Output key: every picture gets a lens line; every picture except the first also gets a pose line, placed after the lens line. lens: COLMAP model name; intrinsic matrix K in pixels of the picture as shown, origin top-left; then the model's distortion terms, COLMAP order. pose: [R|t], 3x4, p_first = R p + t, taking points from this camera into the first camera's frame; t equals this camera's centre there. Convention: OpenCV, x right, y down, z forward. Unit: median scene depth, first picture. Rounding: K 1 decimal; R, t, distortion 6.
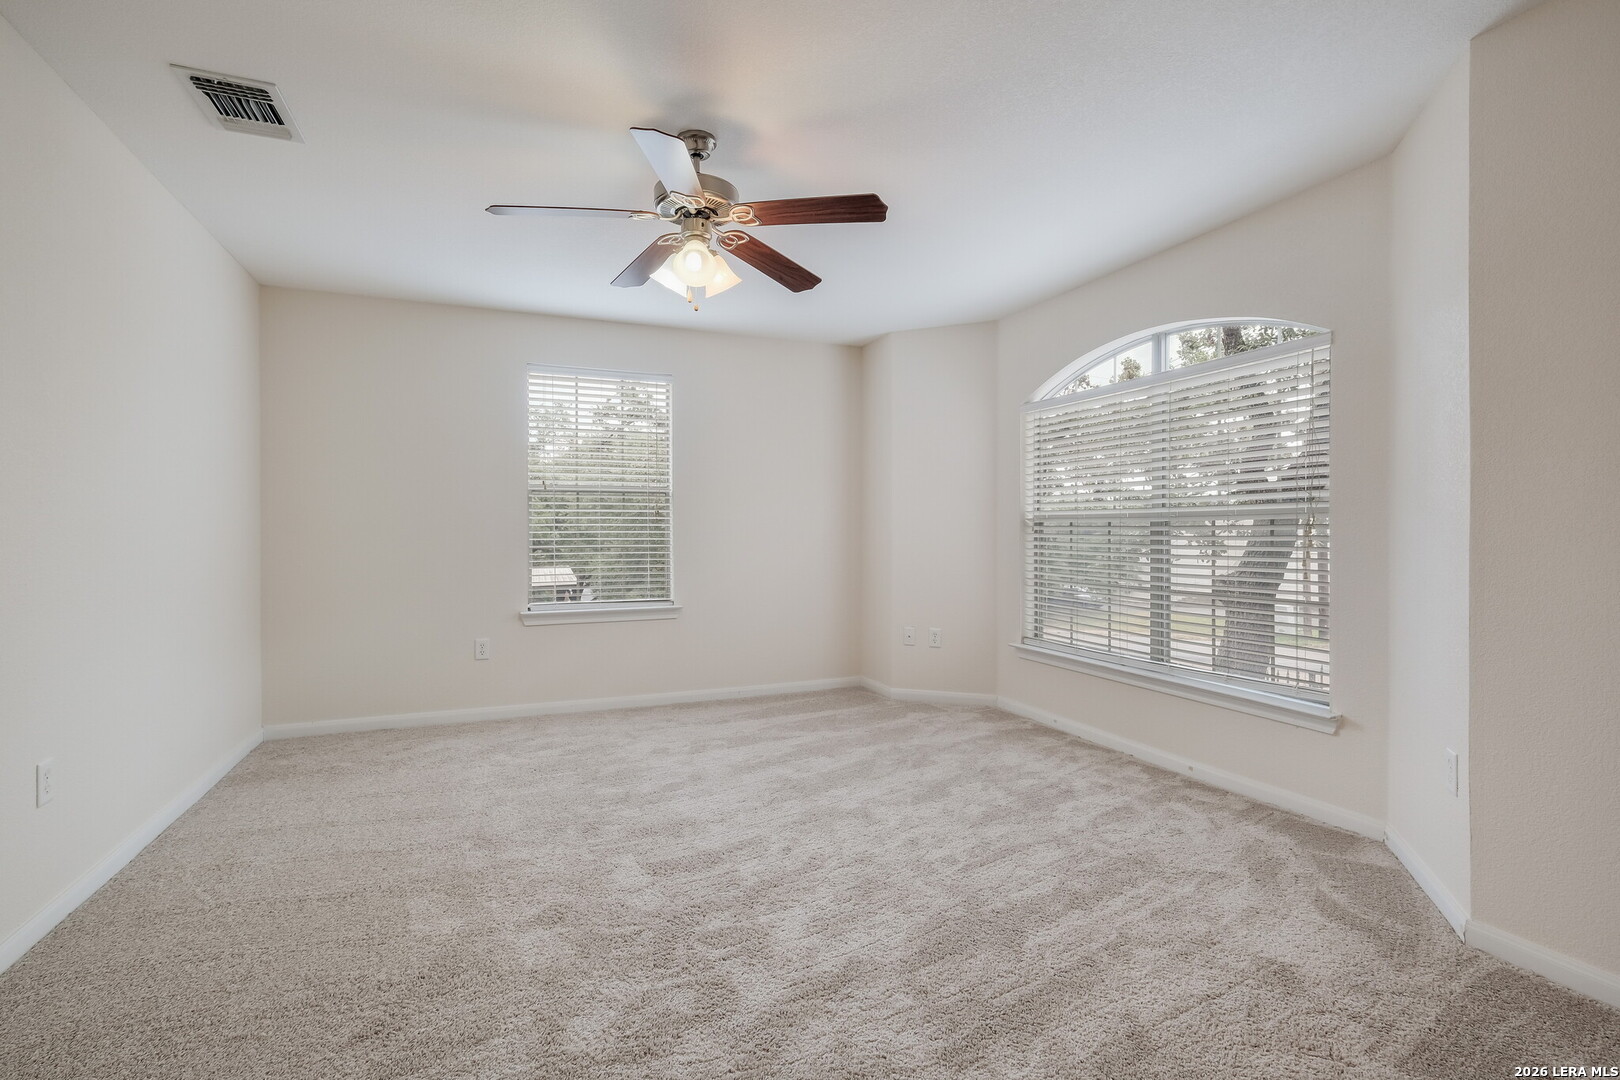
lens RADIAL K [[746.8, 0, 807.4], [0, 746.8, 539.4], [0, 0, 1]] dist [0.004704, 0.000302]
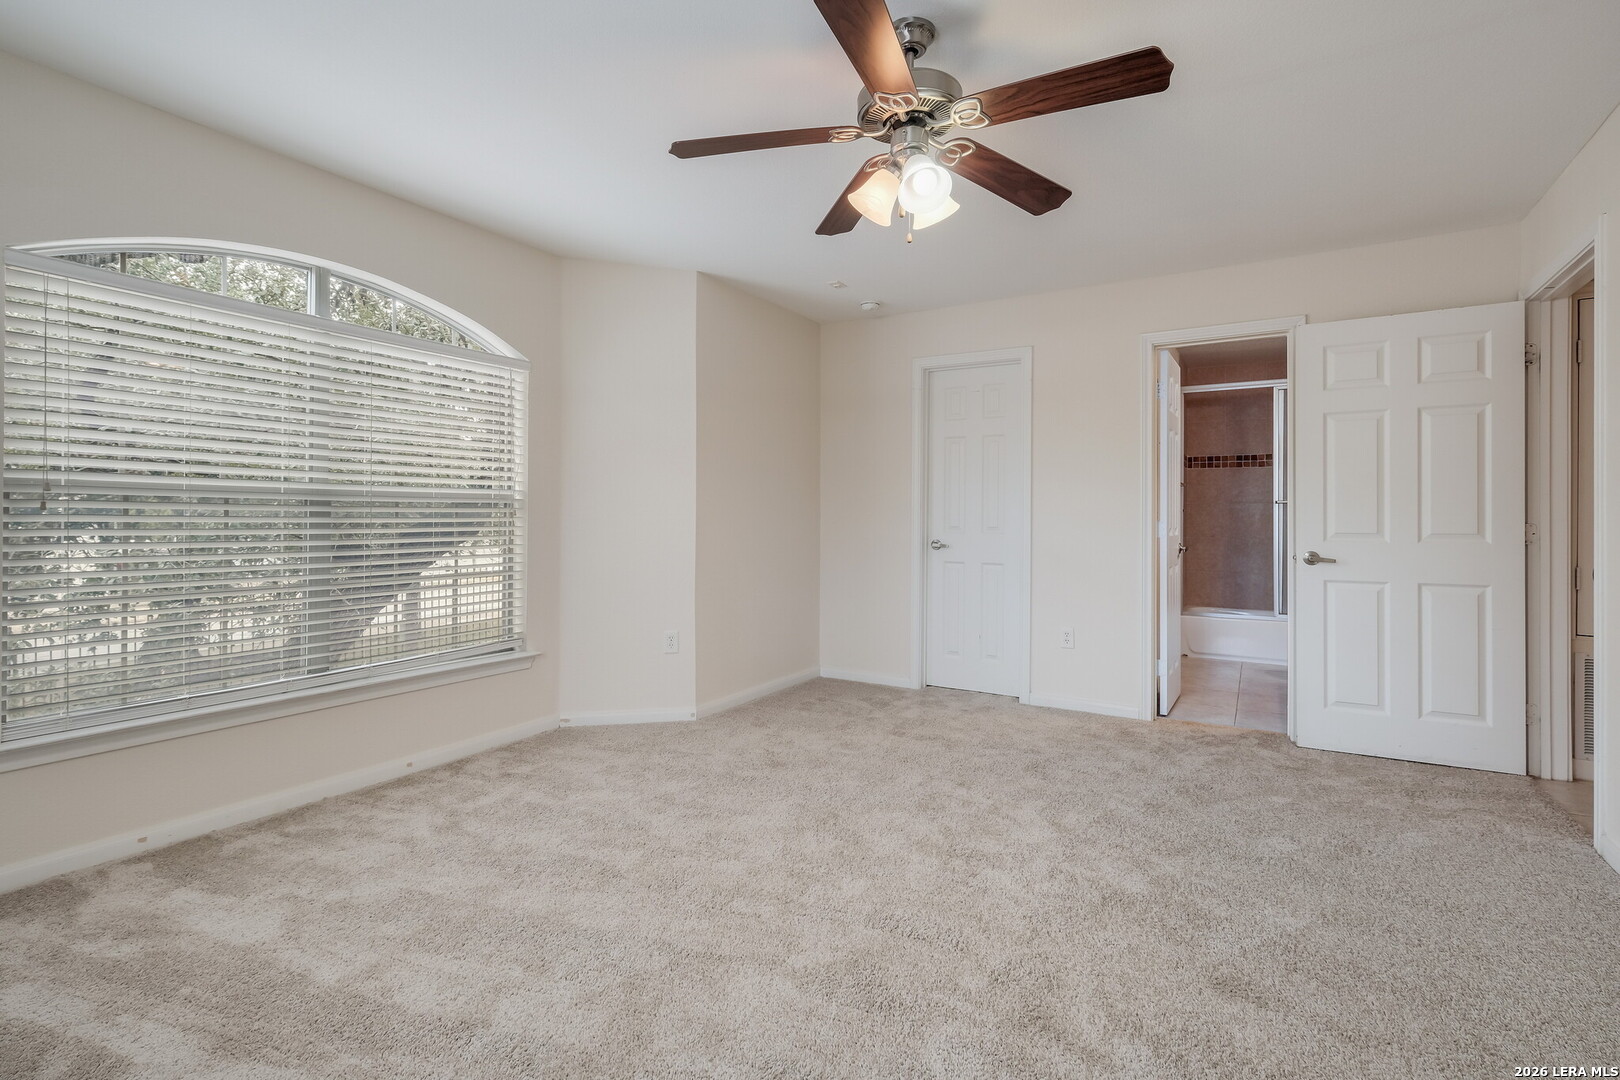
lens RADIAL K [[744.9, 0, 811.7], [0, 744.9, 518.8], [0, 0, 1]] dist [0.002496, 0.000354]
pose [[-0.596206, 0.000689, 0.802831, -0.499644], [0.003512, 0.999992, 0.001750, -0.002626], [-0.802824, 0.003862, -0.596204, 1.065407]]
